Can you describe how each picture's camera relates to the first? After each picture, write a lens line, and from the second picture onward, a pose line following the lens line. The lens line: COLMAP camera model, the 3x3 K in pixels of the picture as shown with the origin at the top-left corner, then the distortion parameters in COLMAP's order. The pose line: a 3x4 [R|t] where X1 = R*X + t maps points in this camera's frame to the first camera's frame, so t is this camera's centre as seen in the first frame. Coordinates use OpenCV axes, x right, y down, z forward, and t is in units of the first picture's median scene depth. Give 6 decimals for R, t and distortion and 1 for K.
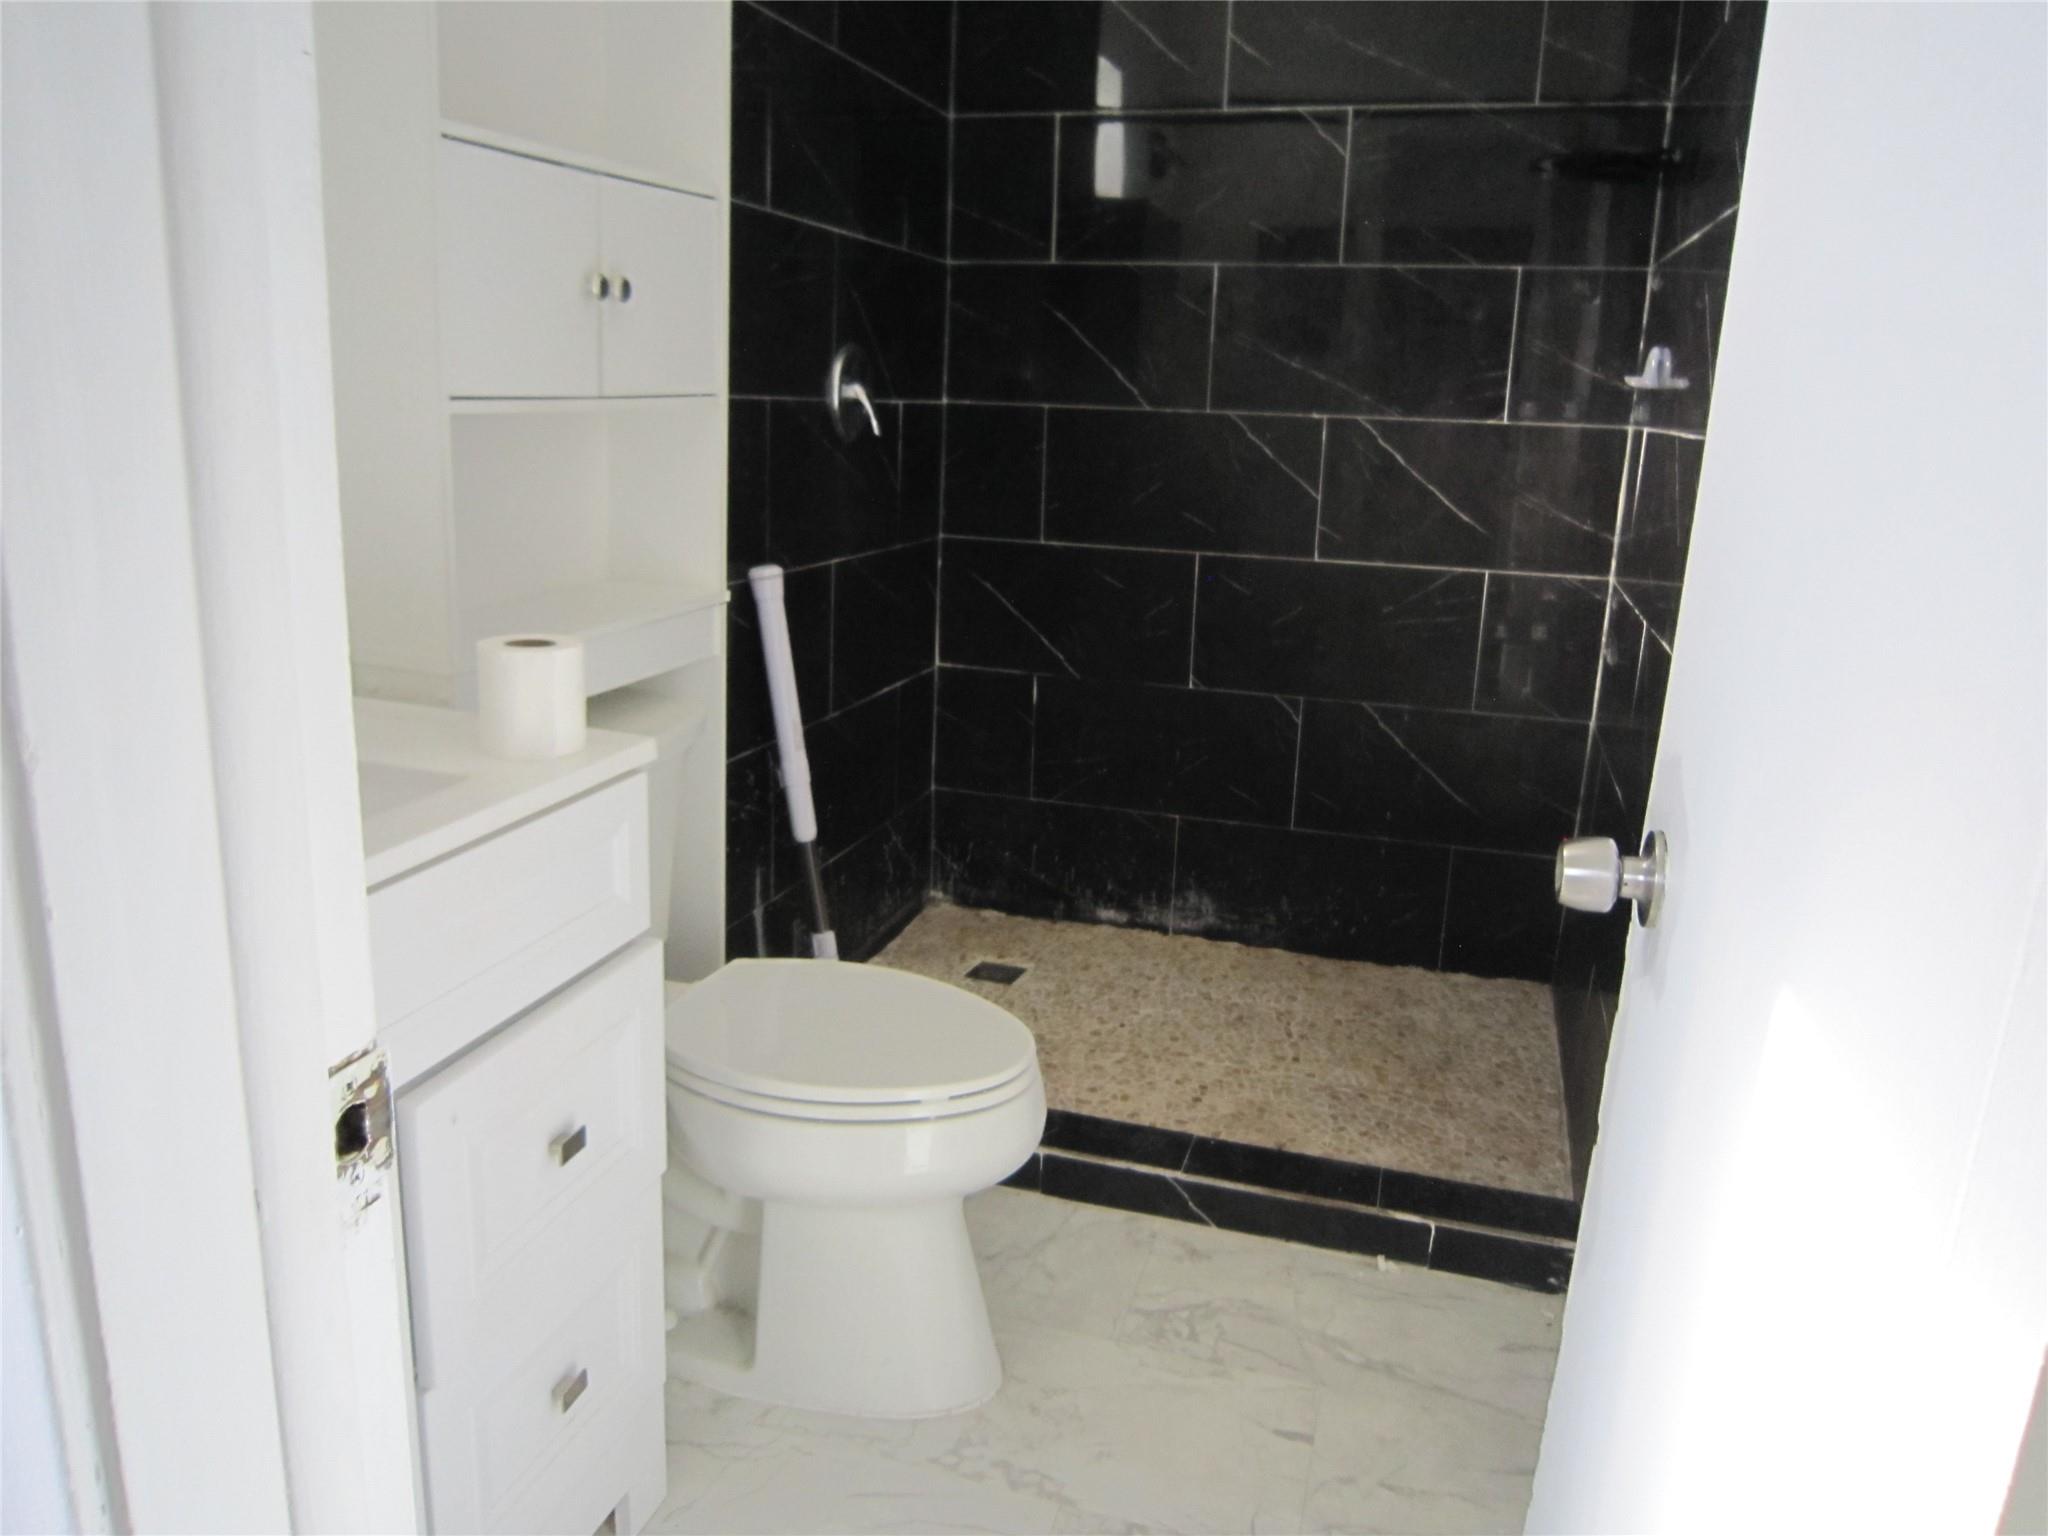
lens RADIAL K [[1436.9, 0, 1024.0], [0, 1436.9, 768.0], [0, 0, 1]] dist [-0.080472, 0.046139]
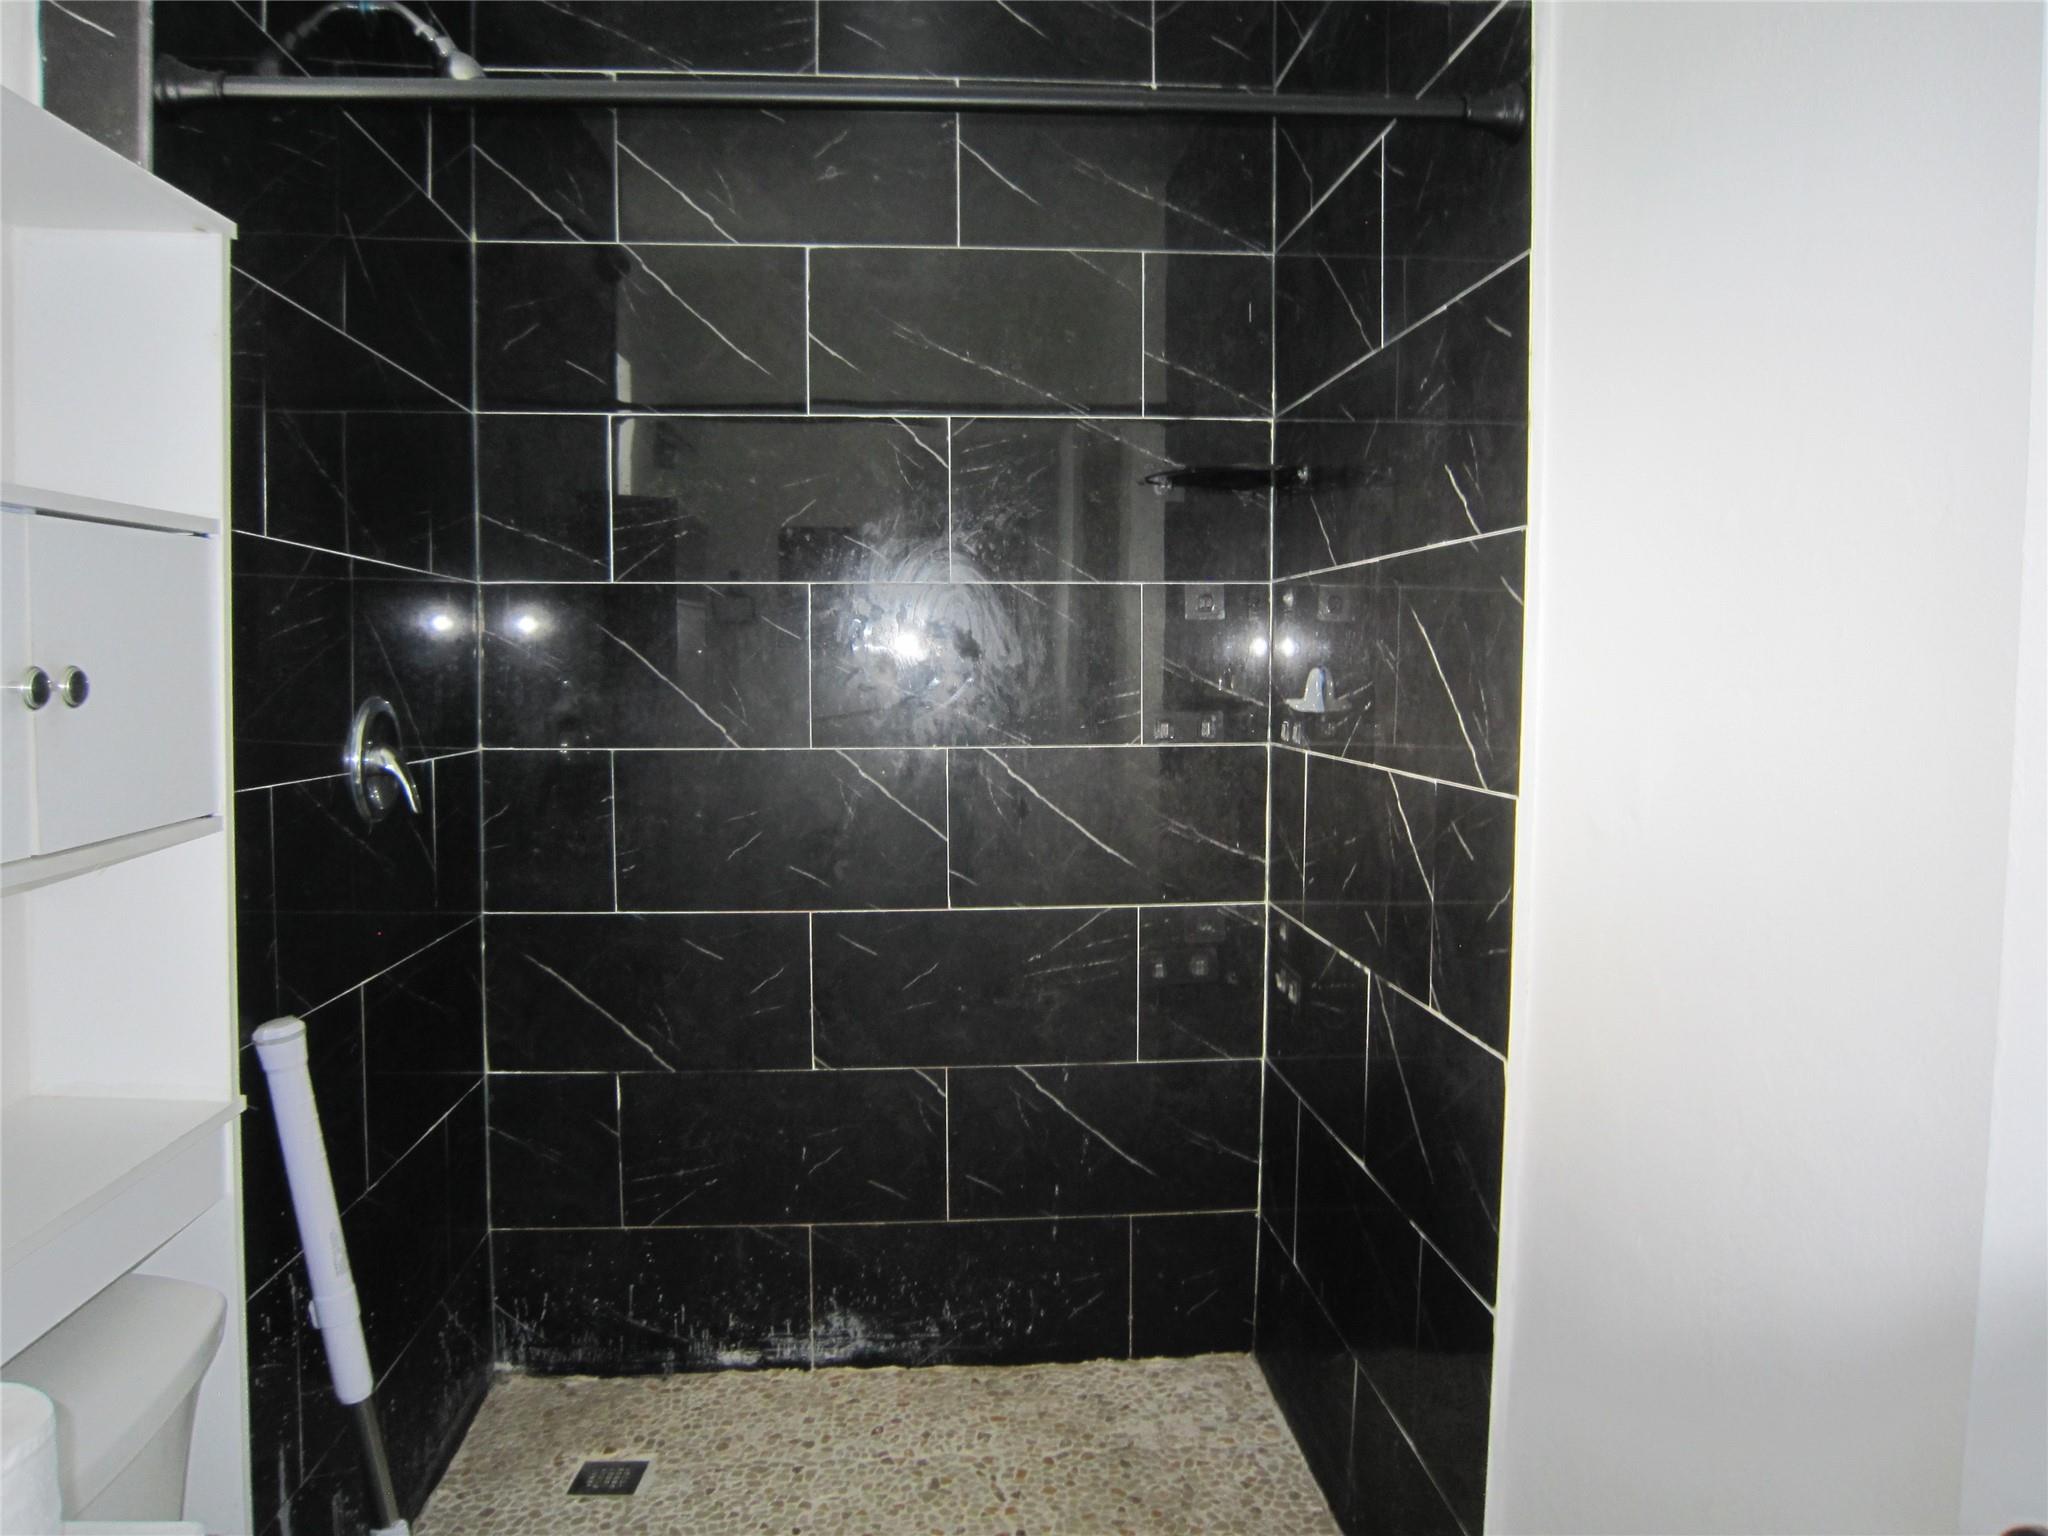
lens RADIAL K [[1436.9, 0, 1024.0], [0, 1436.9, 768.0], [0, 0, 1]] dist [-0.080472, 0.046139]
pose [[0.928023, -0.057743, 0.368022, -0.067902], [0.121752, 0.980675, -0.153147, -0.087573], [-0.352066, 0.186931, 0.917118, 0.161289]]
